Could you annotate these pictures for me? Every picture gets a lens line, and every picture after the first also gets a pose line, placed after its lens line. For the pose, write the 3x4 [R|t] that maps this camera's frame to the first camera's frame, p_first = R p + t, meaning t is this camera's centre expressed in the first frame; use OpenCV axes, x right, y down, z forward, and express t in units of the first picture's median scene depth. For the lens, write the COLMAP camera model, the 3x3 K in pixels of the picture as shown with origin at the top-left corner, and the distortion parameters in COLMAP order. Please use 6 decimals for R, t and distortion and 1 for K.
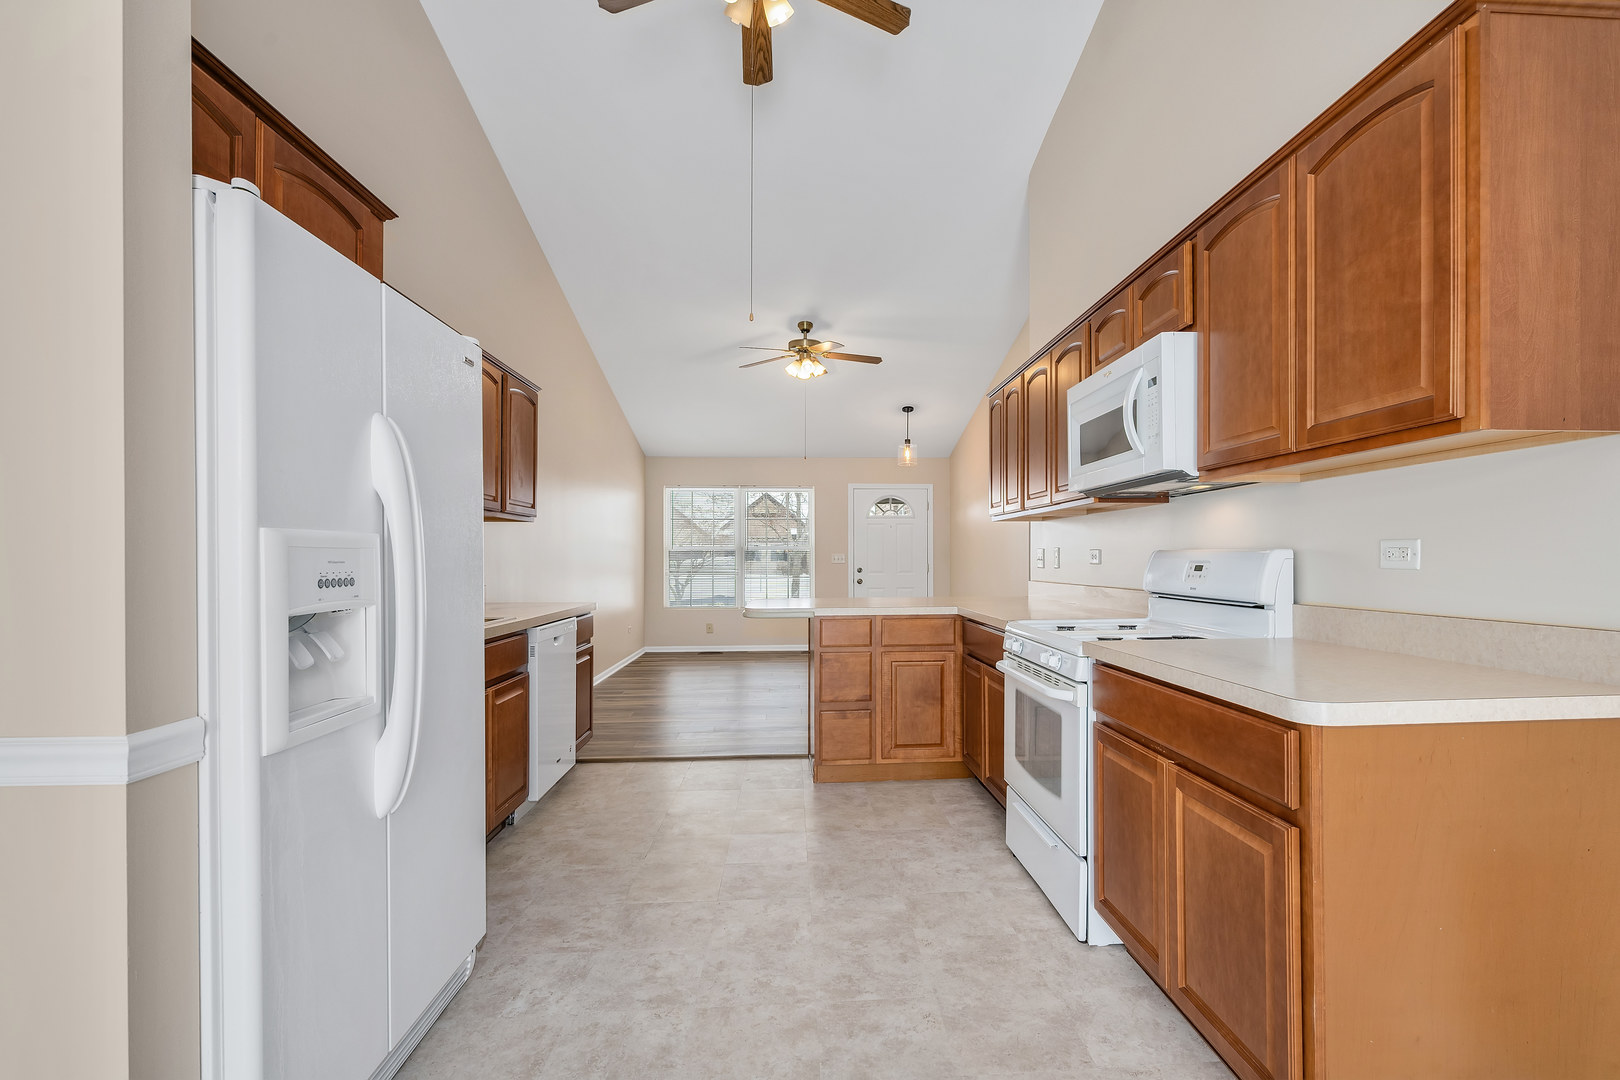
lens RADIAL K [[764.3, 0, 794.6], [0, 764.3, 543.8], [0, 0, 1]] dist [-0.008285, 0.000122]
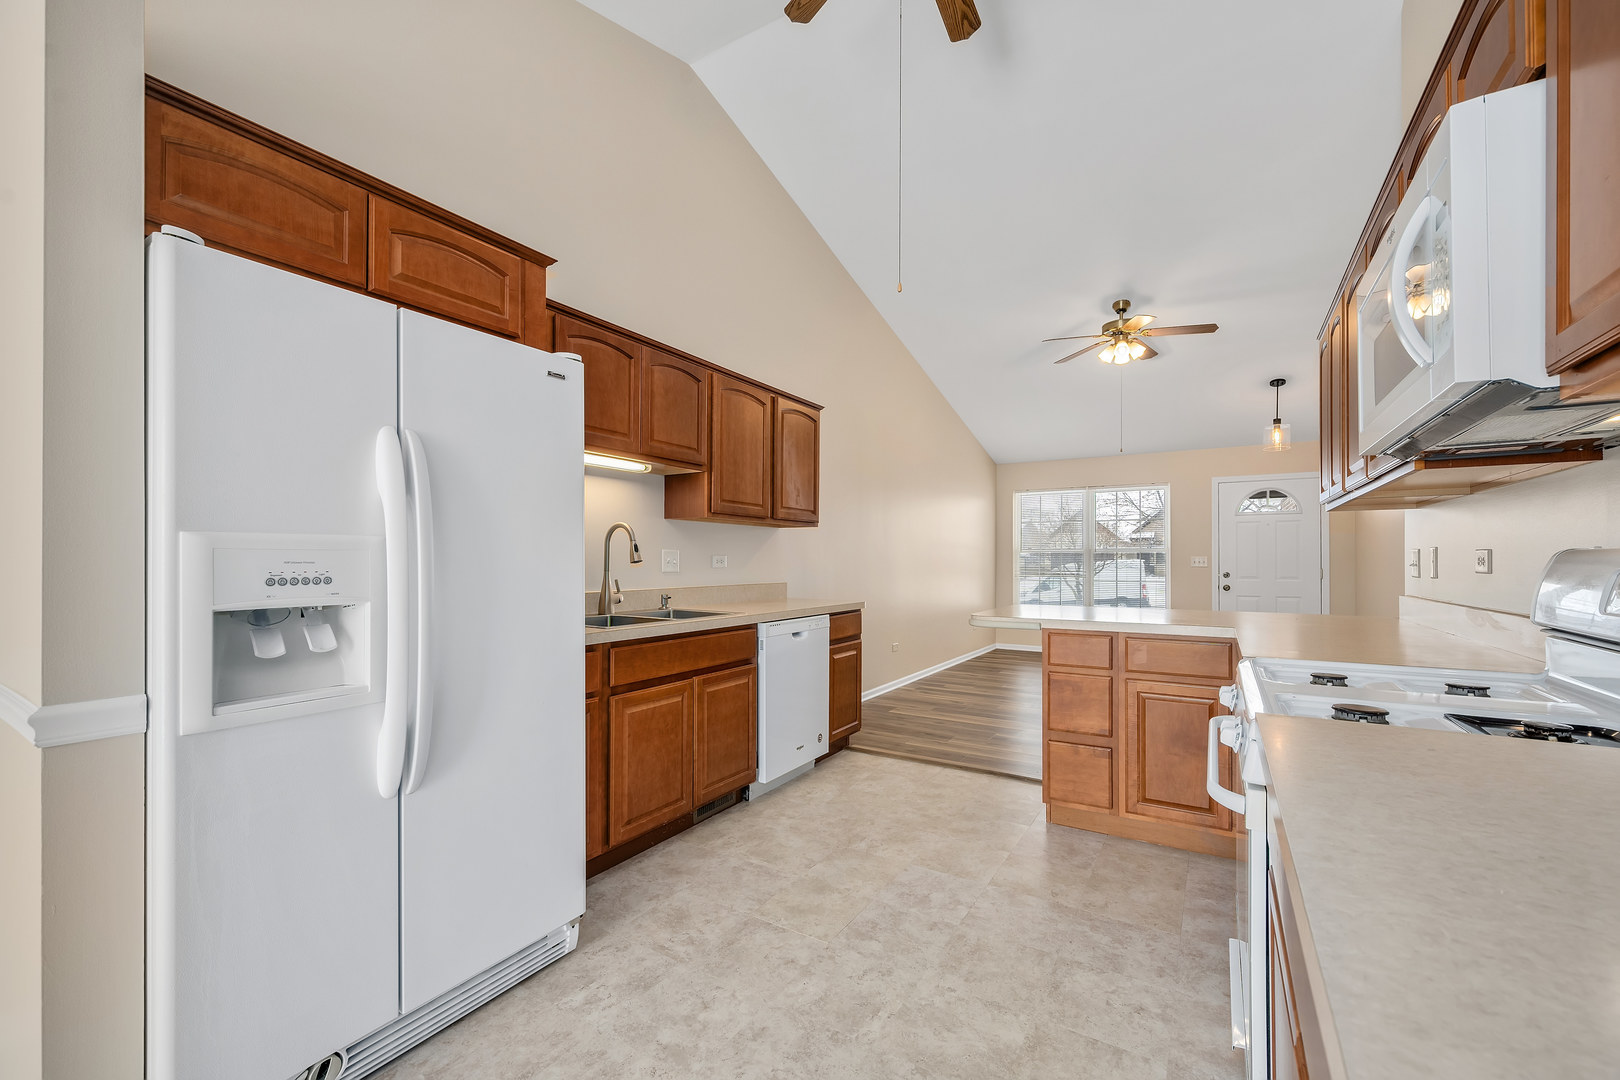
lens RADIAL K [[649.0, 0, 806.3], [0, 649.0, 548.7], [0, 0, 1]] dist [-0.003299, -0.000551]
pose [[0.836540, -0.004409, -0.547889, 0.222079], [0.005694, 0.999984, 0.000647, 0.003215], [0.547877, -0.003661, 0.836551, 0.264824]]
